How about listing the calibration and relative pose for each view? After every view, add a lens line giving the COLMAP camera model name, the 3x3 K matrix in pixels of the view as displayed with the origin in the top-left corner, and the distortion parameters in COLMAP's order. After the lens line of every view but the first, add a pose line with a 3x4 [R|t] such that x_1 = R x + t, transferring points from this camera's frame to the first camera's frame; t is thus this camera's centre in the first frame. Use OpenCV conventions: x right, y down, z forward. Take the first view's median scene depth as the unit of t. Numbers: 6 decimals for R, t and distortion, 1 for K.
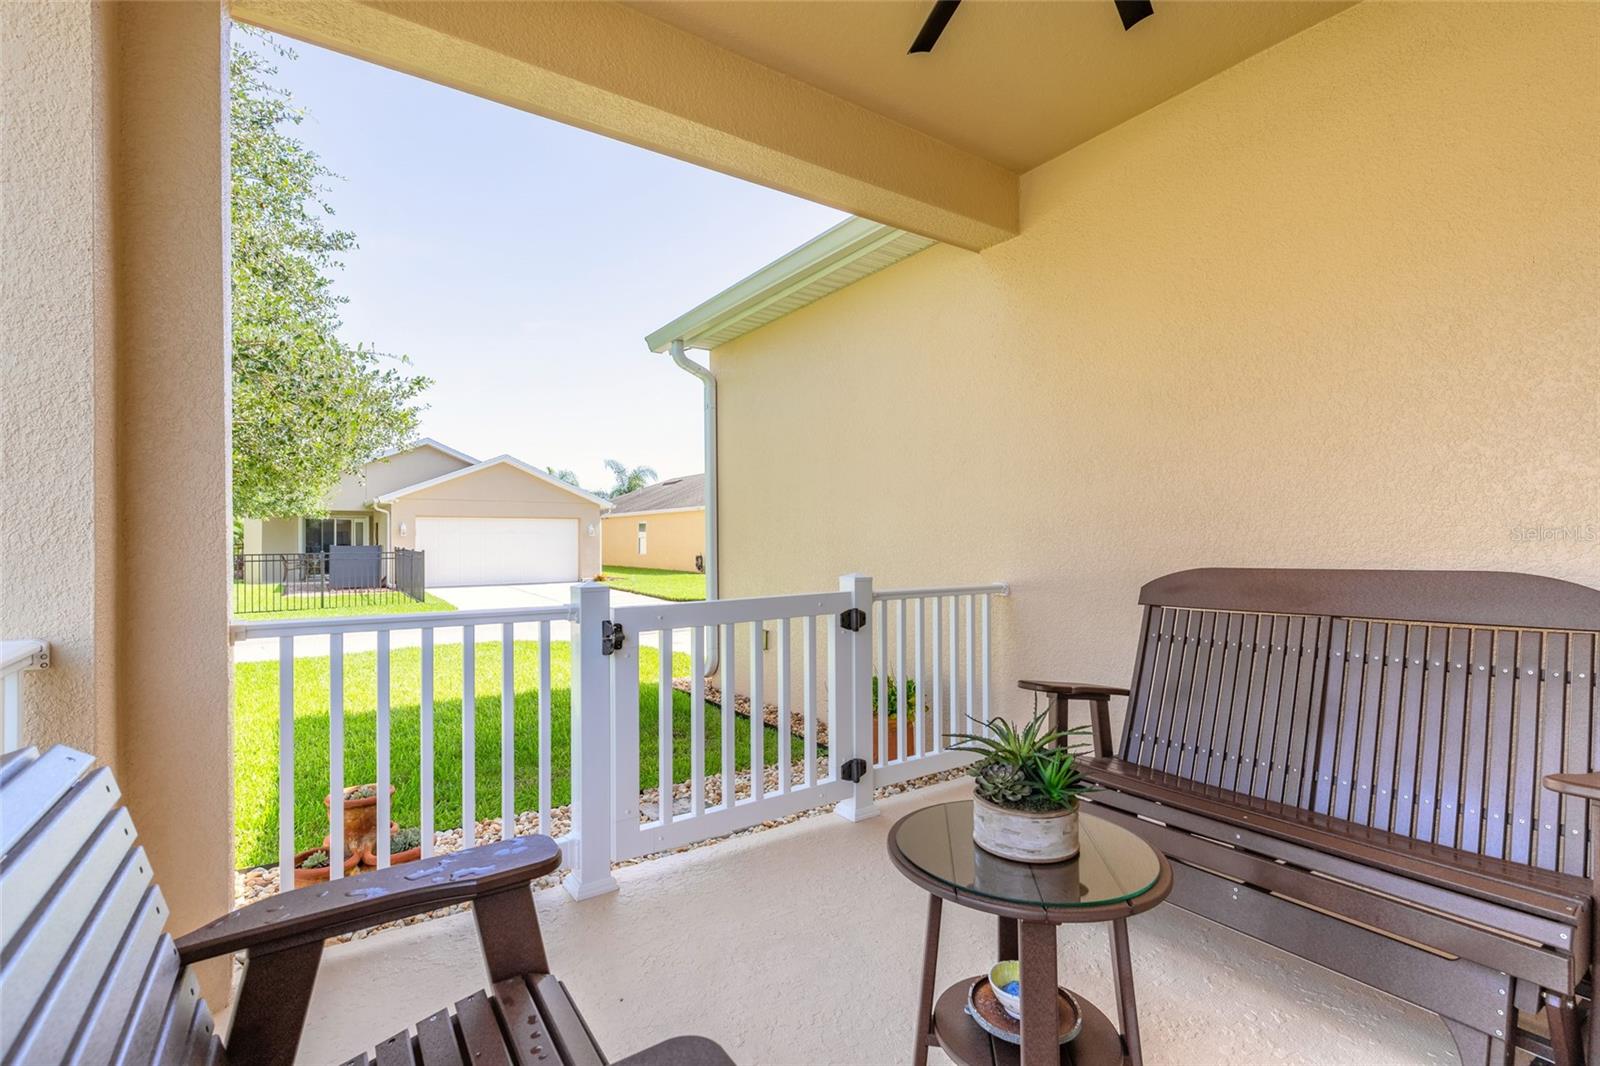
lens RADIAL K [[723.6, 0, 800.0], [0, 723.6, 533.0], [0, 0, 1]] dist [0.000676, 0.000171]
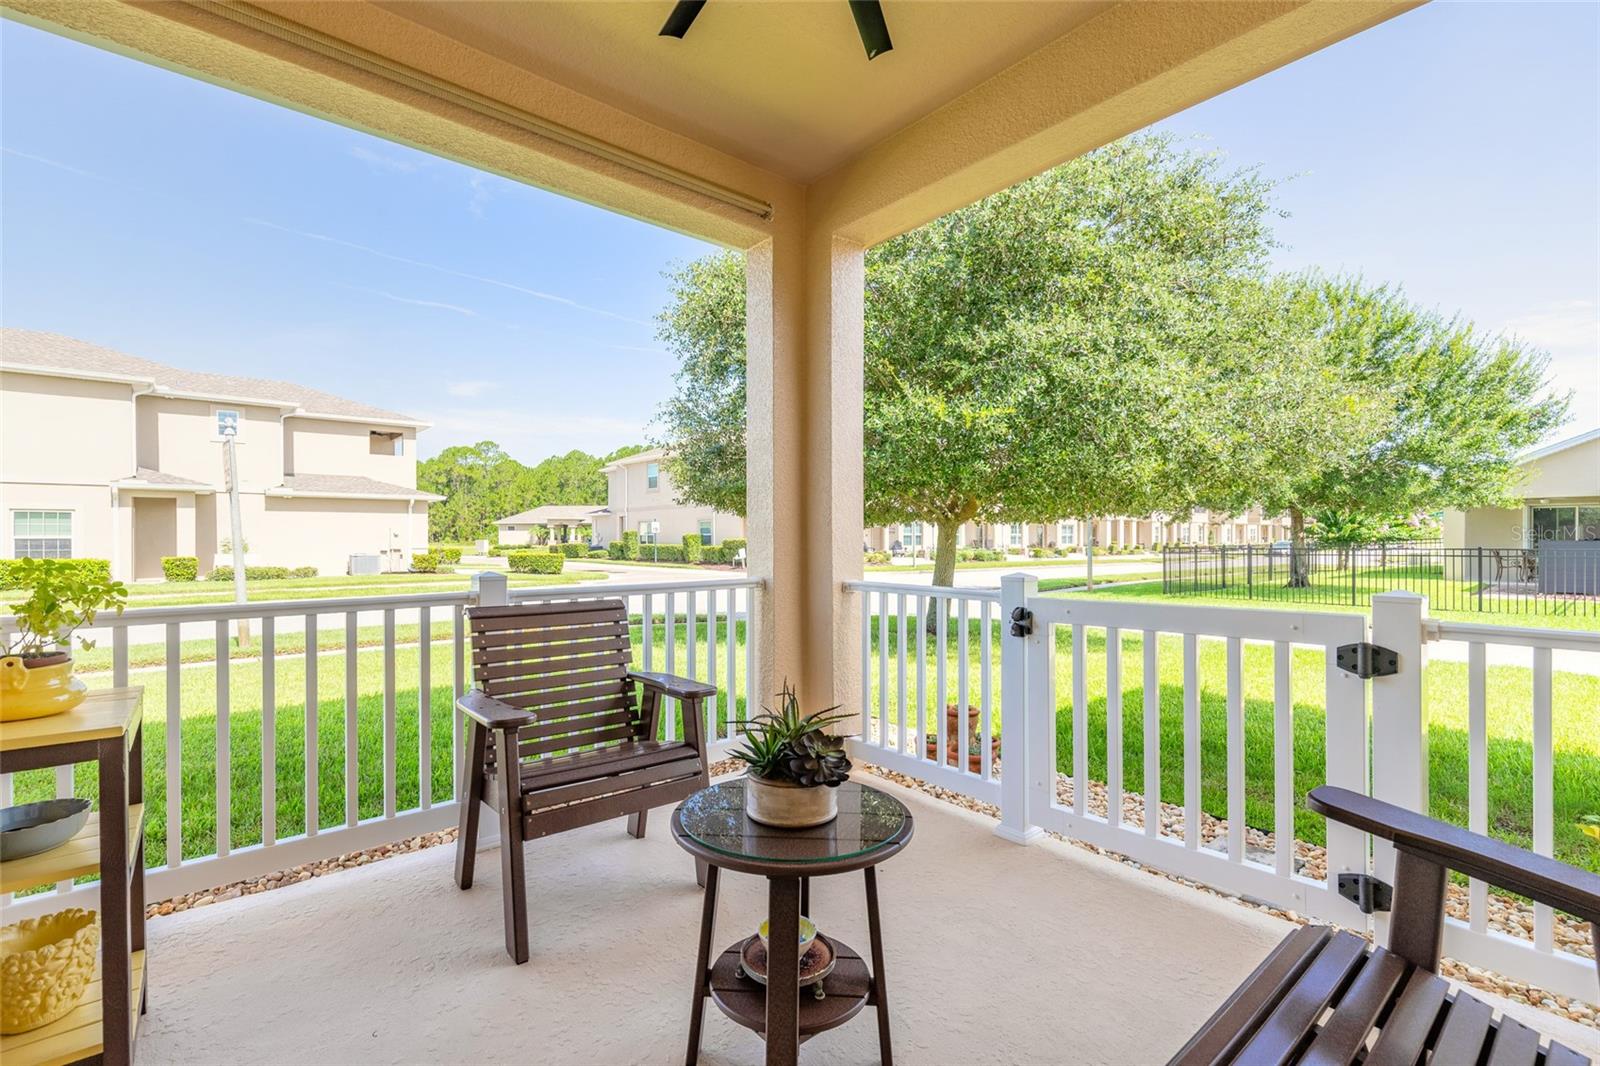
lens RADIAL K [[723.6, 0, 800.0], [0, 723.6, 533.0], [0, 0, 1]] dist [0.000676, 0.000171]
pose [[0.109560, -0.003438, -0.993974, 0.435403], [0.012559, 0.999919, -0.002074, 0.001464], [0.993901, -0.012256, 0.109594, 0.282670]]
